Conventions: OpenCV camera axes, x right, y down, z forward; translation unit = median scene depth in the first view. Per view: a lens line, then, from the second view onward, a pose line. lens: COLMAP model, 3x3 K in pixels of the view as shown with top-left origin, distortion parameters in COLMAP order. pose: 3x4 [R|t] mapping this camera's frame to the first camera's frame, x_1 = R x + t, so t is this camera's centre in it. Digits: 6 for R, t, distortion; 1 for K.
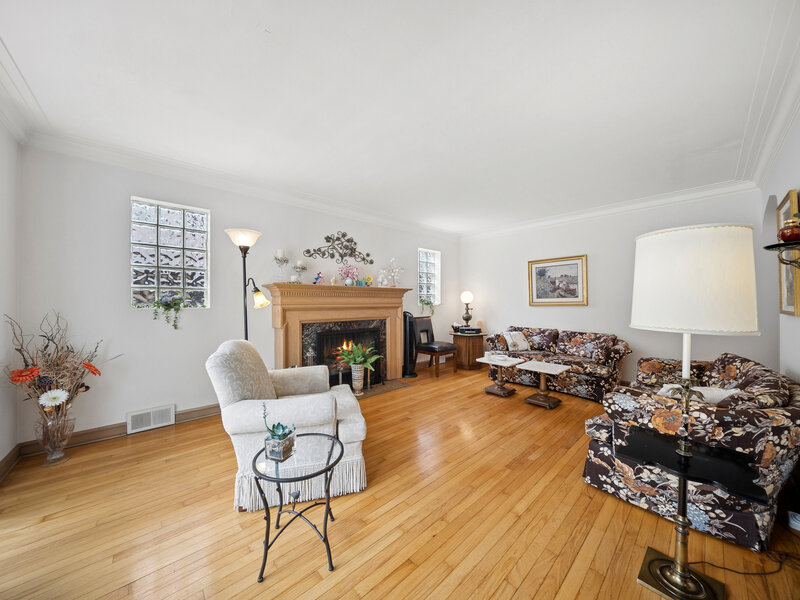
lens RADIAL K [[272.7, 0, 401.1], [0, 272.7, 318.6], [0, 0, 1]] dist [-0.079613, 0.000011]
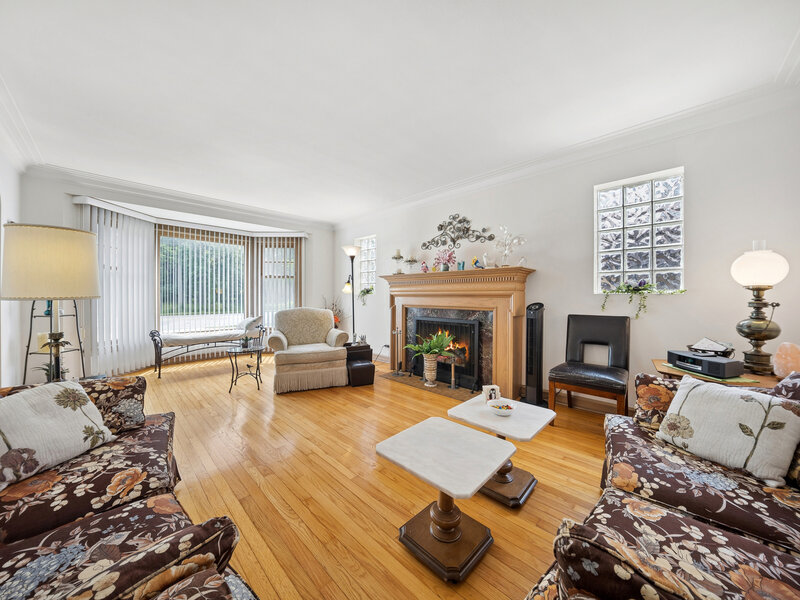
lens RADIAL K [[287.7, 0, 397.3], [0, 287.7, 304.4], [0, 0, 1]] dist [-0.009974, -0.000023]
pose [[0.060957, 0.044782, -0.997135, 0.719147], [-0.046540, 0.998034, 0.041977, -0.037149], [0.997055, 0.043848, 0.062921, 0.688467]]
